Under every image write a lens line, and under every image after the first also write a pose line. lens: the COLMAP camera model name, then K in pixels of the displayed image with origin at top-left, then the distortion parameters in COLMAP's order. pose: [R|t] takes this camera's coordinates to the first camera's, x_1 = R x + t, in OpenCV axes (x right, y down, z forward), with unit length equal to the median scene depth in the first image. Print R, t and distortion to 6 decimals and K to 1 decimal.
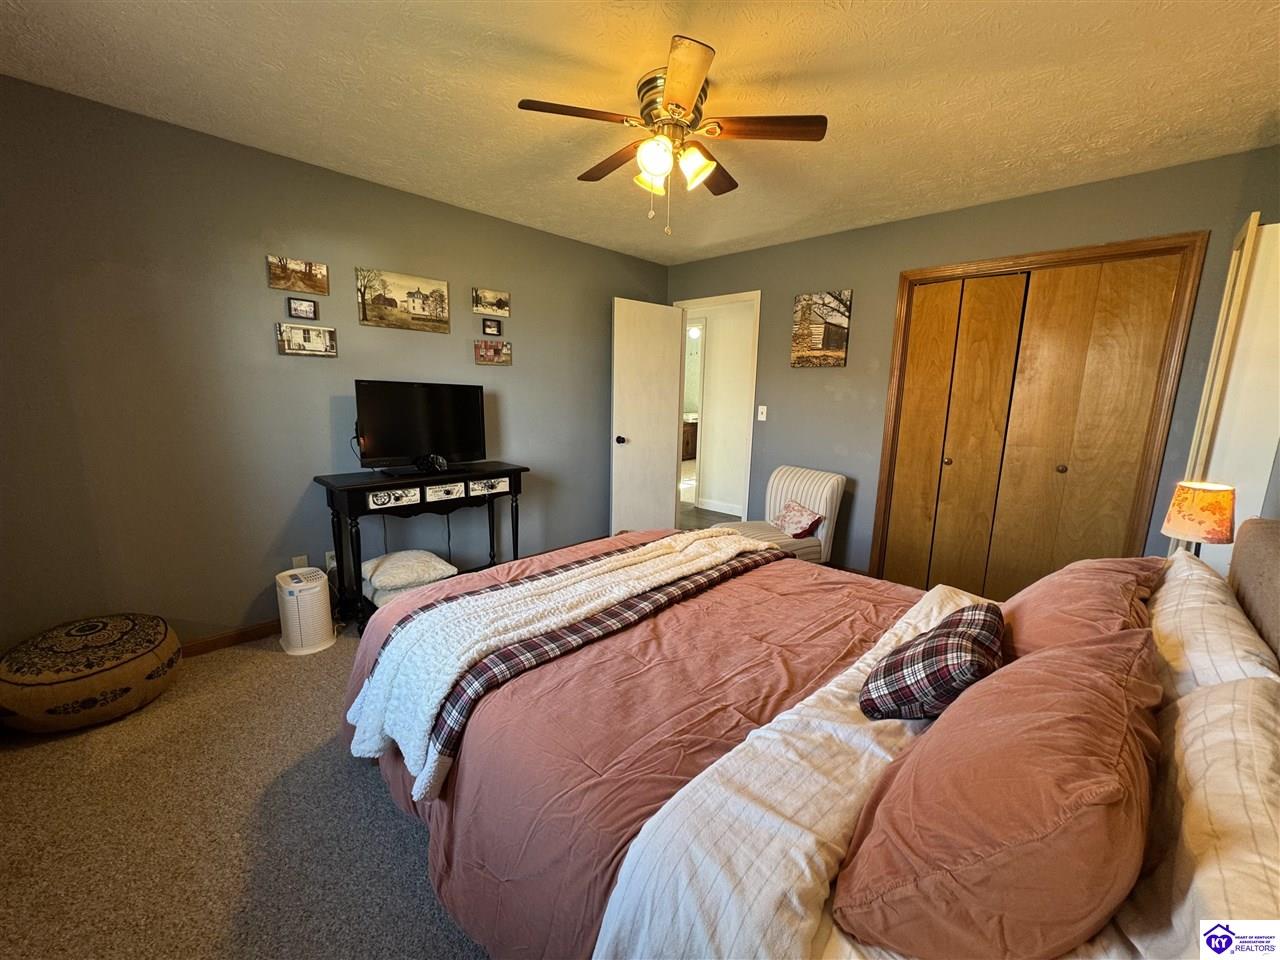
lens RADIAL K [[508.0, 0, 639.4], [0, 508.0, 482.8], [0, 0, 1]] dist [-0.002933, 0.000111]
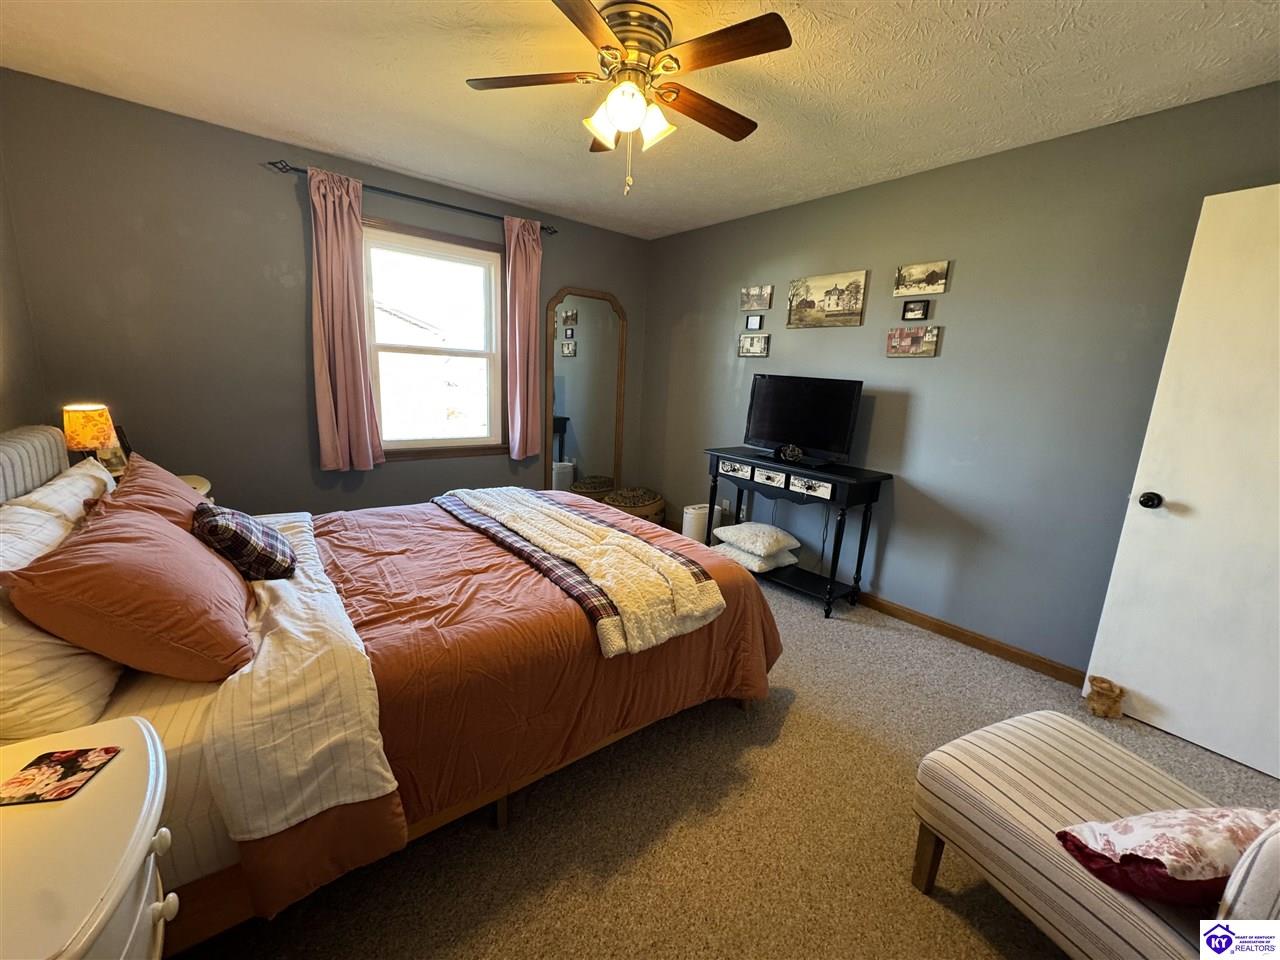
lens RADIAL K [[508.0, 0, 638.9], [0, 508.0, 480.3], [0, 0, 1]] dist [-0.002933, 0.000111]
pose [[-0.115425, 0.176121, -0.977578, 0.678125], [-0.228452, 0.953067, 0.198679, -0.123252], [0.966689, 0.246262, -0.069773, 0.792839]]
